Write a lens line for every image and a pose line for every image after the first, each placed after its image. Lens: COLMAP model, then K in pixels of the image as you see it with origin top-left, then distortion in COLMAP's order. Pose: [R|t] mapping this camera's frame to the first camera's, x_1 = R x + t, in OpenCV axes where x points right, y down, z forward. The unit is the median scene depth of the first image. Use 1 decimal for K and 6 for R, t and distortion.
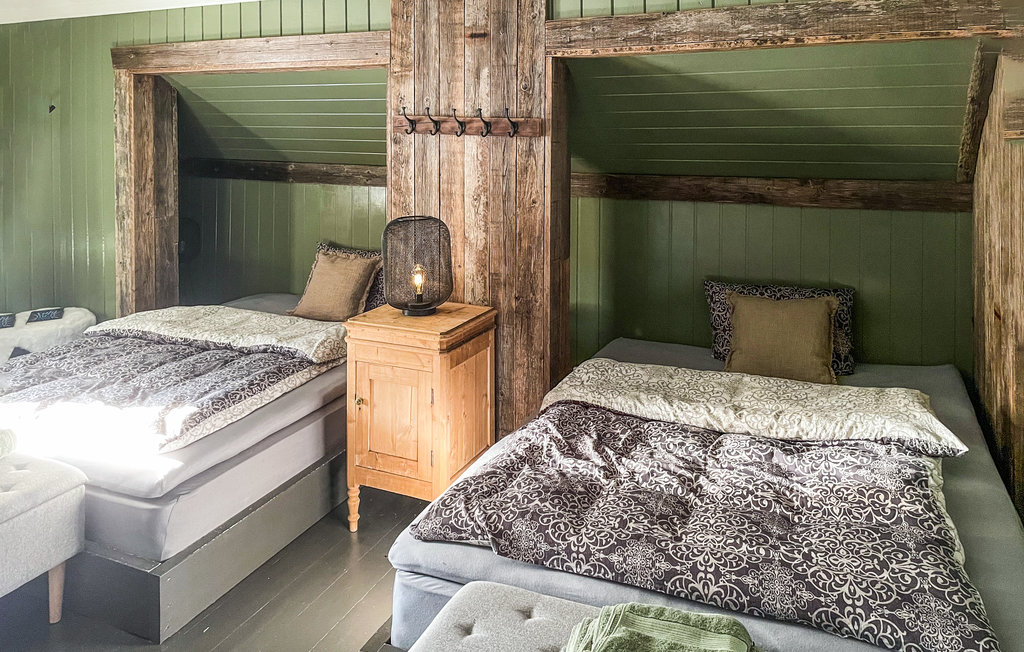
lens RADIAL K [[805.2, 0, 596.0], [0, 805.2, 310.5], [0, 0, 1]] dist [0.090110, -0.083508]
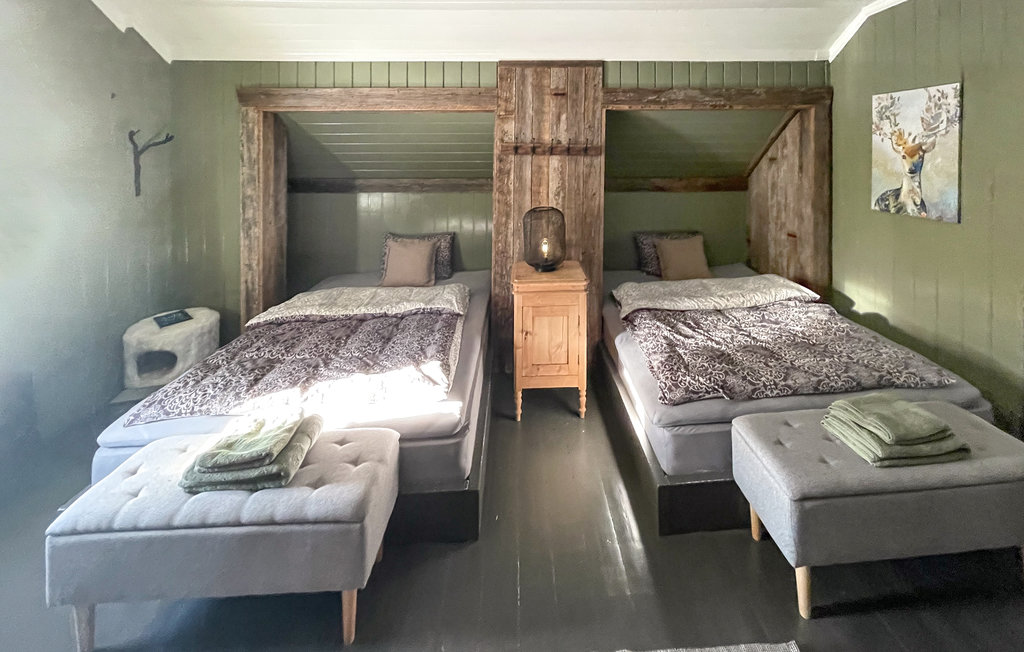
lens RADIAL K [[437.0, 0, 511.9], [0, 437.0, 248.7], [0, 0, 1]] dist [0.000340, 0.000076]
pose [[0.869583, -0.106636, 0.482135, -0.662718], [0.115083, 0.993282, 0.012122, -0.053581], [-0.480188, 0.044944, 0.876013, 0.291955]]
